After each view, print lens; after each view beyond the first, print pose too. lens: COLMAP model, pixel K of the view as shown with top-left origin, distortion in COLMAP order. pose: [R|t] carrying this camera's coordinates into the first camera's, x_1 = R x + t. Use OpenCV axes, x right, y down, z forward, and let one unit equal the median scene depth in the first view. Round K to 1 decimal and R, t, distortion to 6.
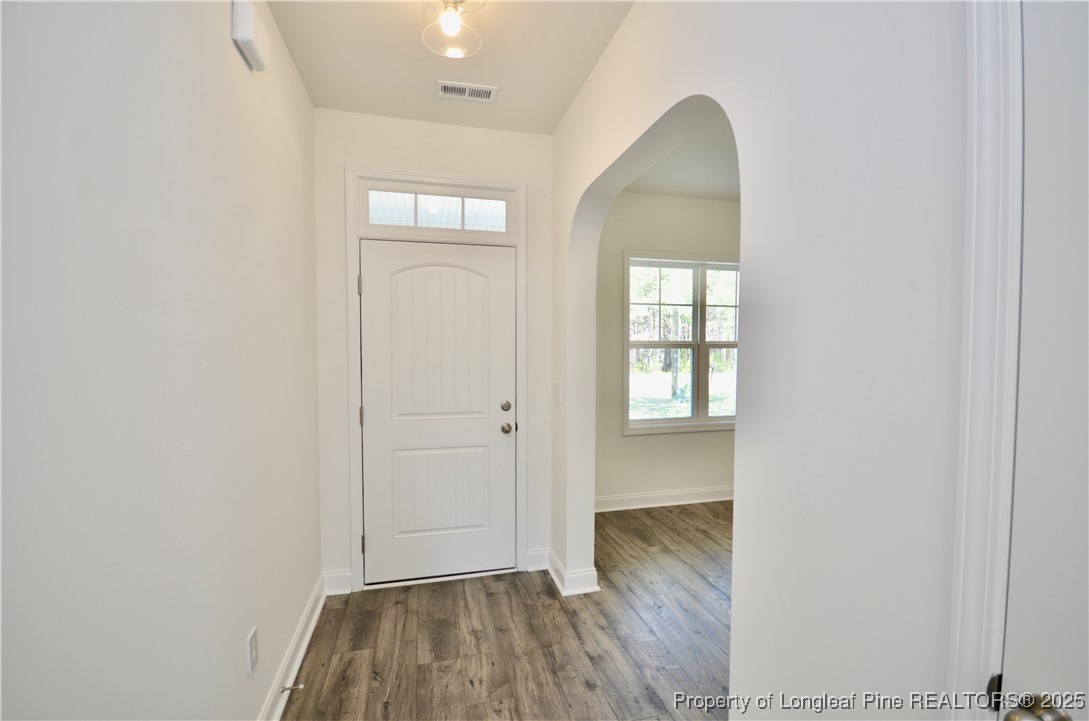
lens RADIAL K [[475.4, 0, 543.8], [0, 475.4, 355.3], [0, 0, 1]] dist [0.003097, -0.005091]
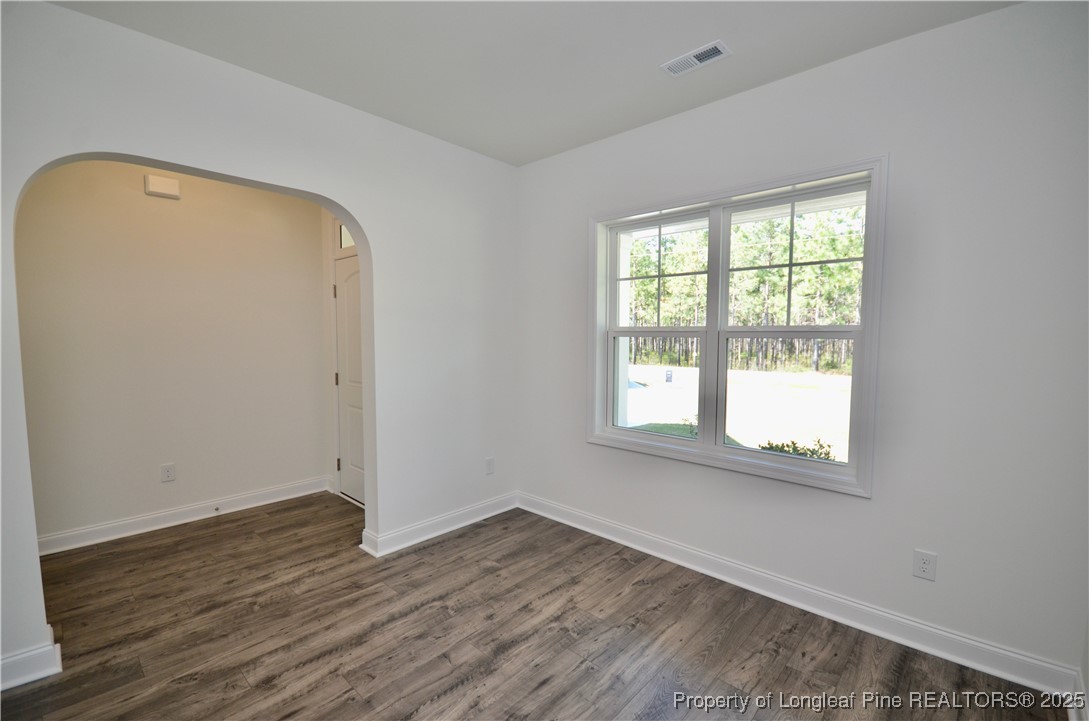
lens RADIAL K [[475.4, 0, 542.2], [0, 475.4, 355.2], [0, 0, 1]] dist [0.003097, -0.005091]
pose [[0.536944, 0.037567, -0.842781, 1.161738], [-0.019926, 0.999294, 0.031848, -0.007812], [0.843382, -0.000307, 0.537314, 0.703400]]
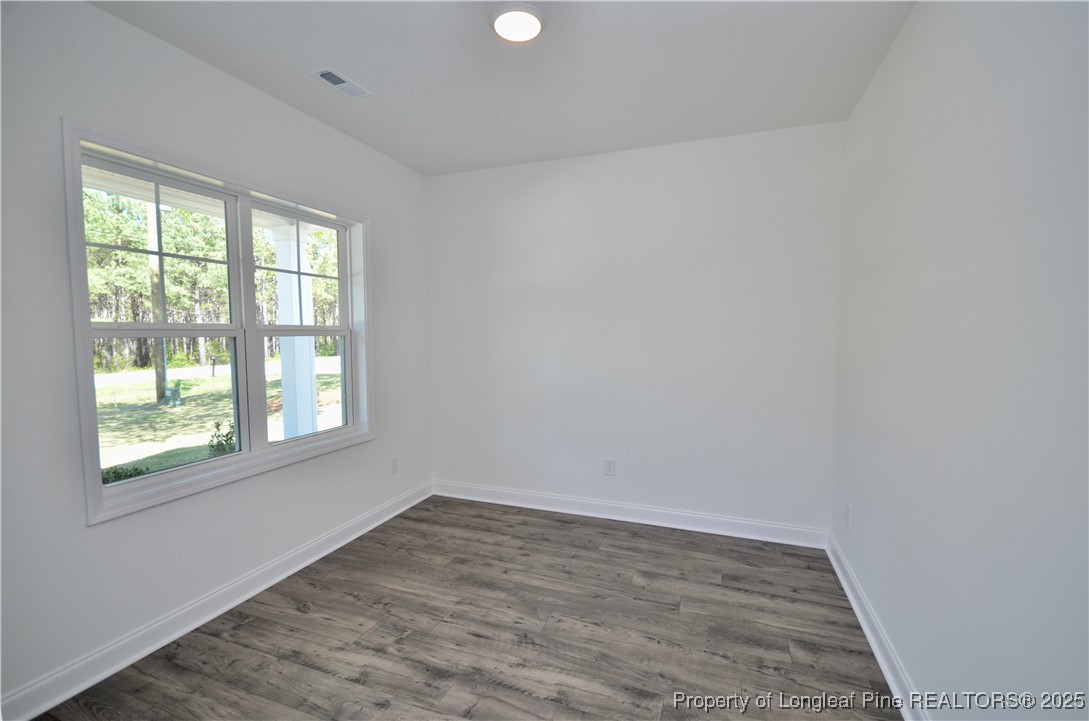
lens RADIAL K [[475.4, 0, 537.9], [0, 475.4, 364.6], [0, 0, 1]] dist [0.003097, -0.005091]
pose [[0.580488, -0.056527, 0.812305, 0.076253], [0.017808, 0.998230, 0.056739, -0.009170], [-0.814074, -0.018470, 0.580467, 0.544979]]
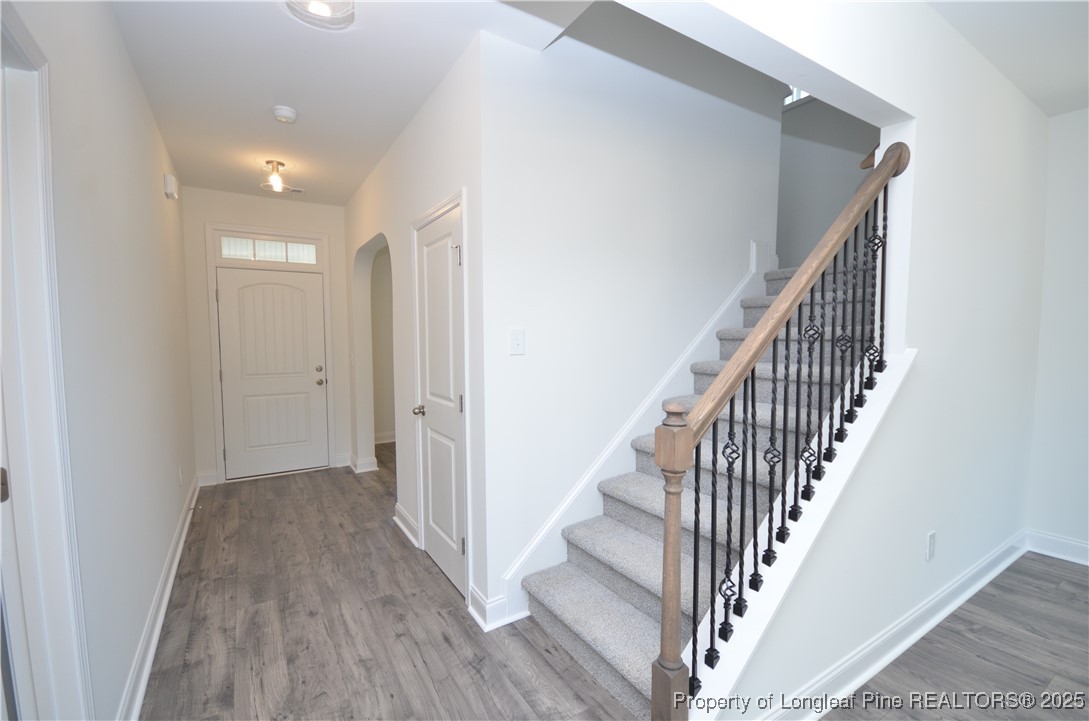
lens RADIAL K [[475.4, 0, 546.7], [0, 475.4, 364.0], [0, 0, 1]] dist [0.003097, -0.005091]
pose [[0.951629, -0.020261, 0.306580, 0.170716], [0.007552, 0.999064, 0.042586, 0.024316], [-0.307156, -0.038211, 0.950892, -0.842424]]
